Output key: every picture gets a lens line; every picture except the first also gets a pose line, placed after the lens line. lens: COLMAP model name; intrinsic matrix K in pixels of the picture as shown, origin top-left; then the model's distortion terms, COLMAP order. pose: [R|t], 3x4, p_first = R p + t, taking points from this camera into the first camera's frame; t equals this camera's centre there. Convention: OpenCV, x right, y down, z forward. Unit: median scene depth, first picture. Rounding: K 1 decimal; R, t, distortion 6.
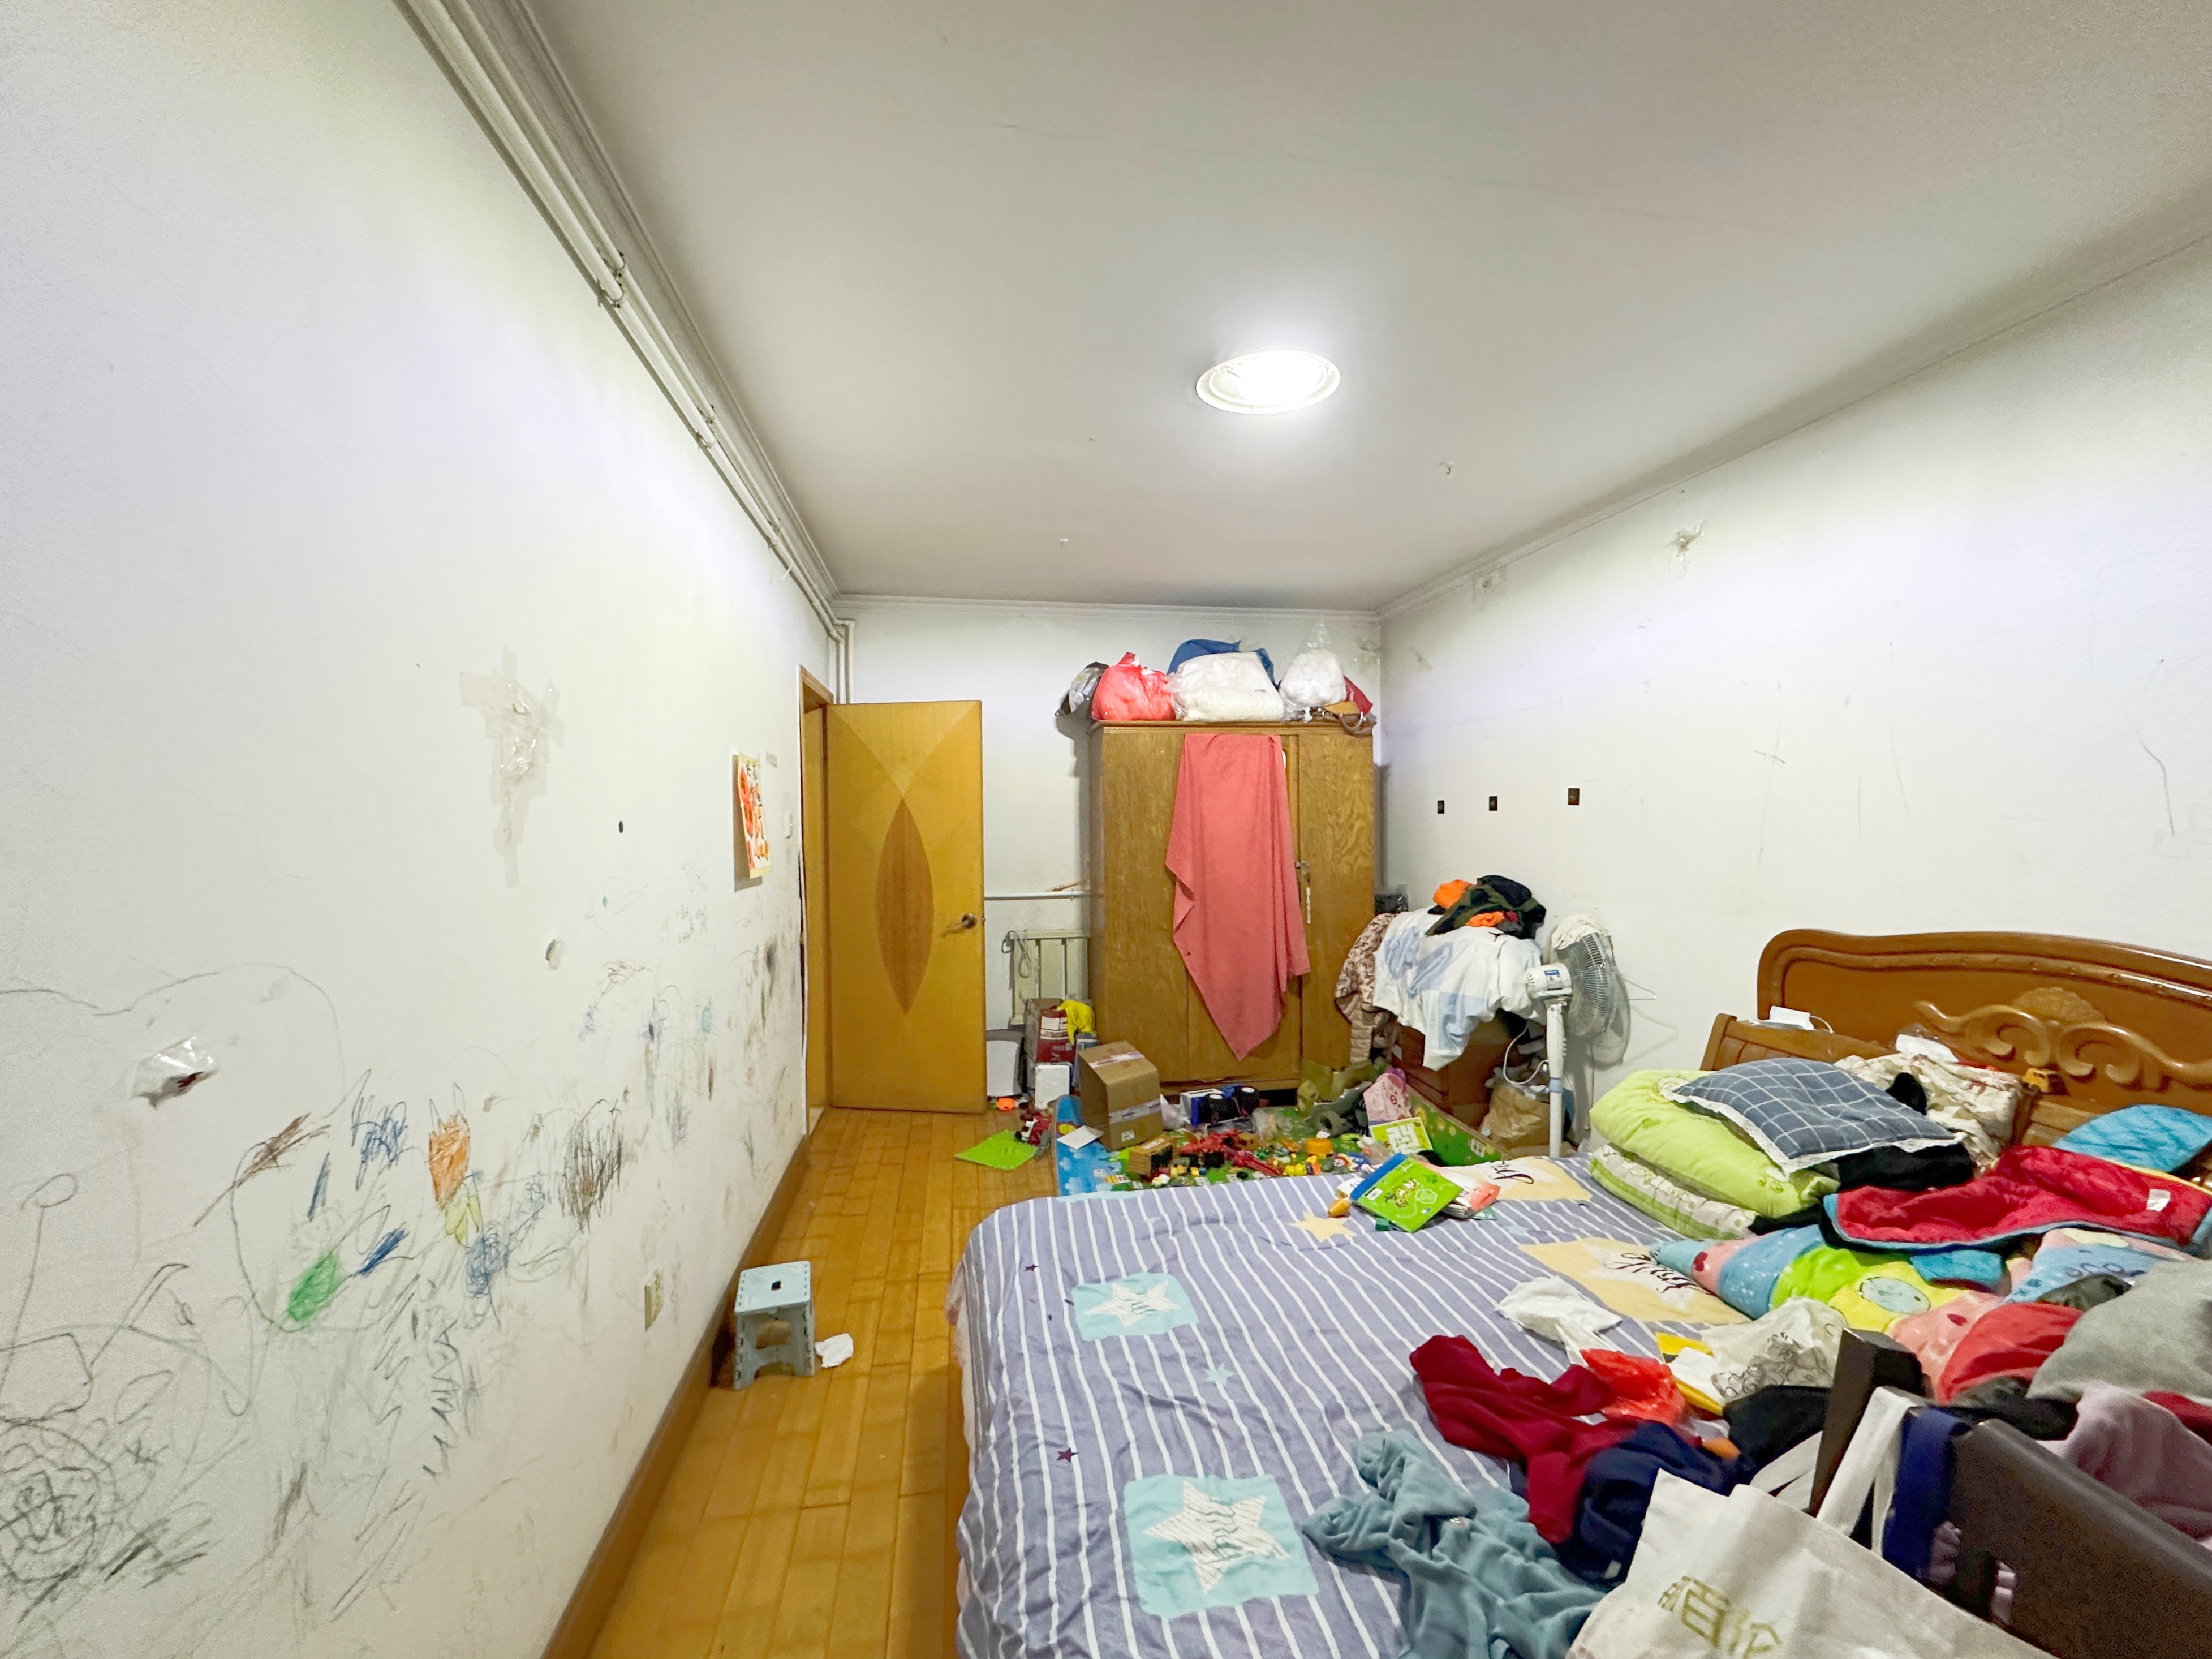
lens RADIAL K [[883.2, 0, 1104.6], [0, 883.2, 823.1], [0, 0, 1]] dist [-0.000161, -0.000703]
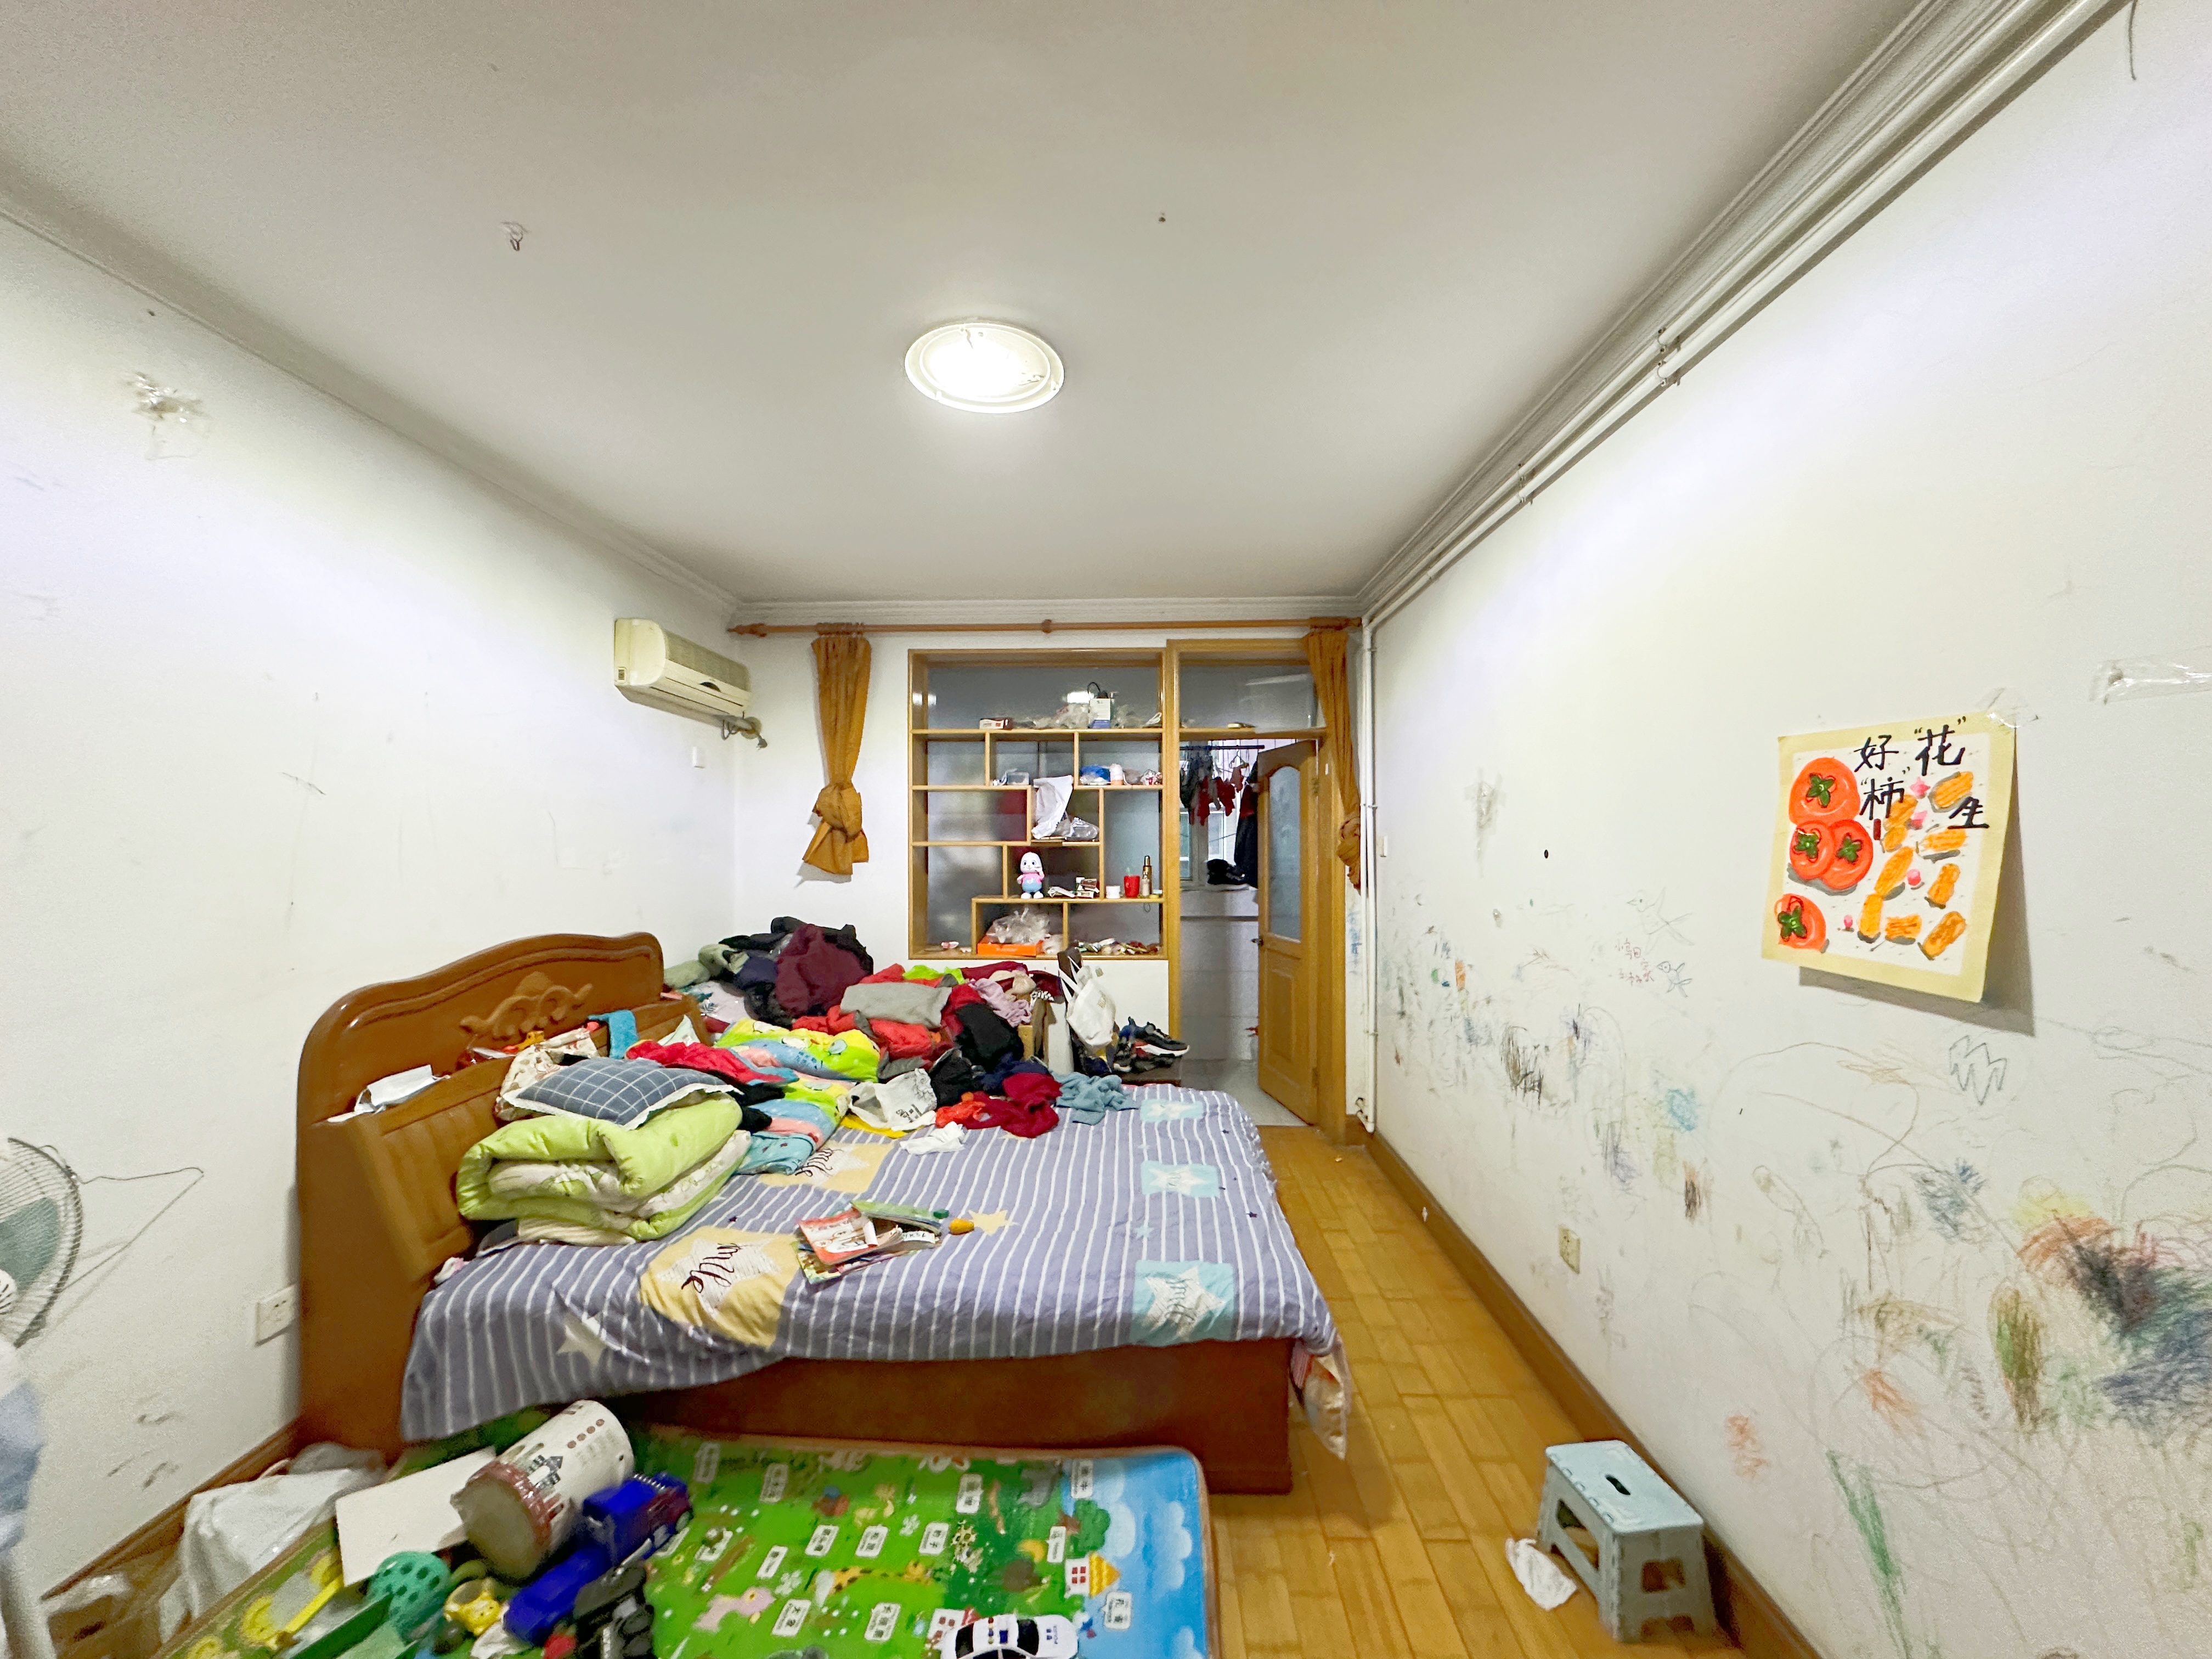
lens RADIAL K [[883.2, 0, 1110.0], [0, 883.2, 831.2], [0, 0, 1]] dist [-0.000161, -0.000703]
pose [[-0.982867, 0.009691, 0.184062, -0.127251], [0.010237, 0.999946, 0.002016, -0.039098], [-0.184033, 0.003866, -0.982912, 2.364065]]
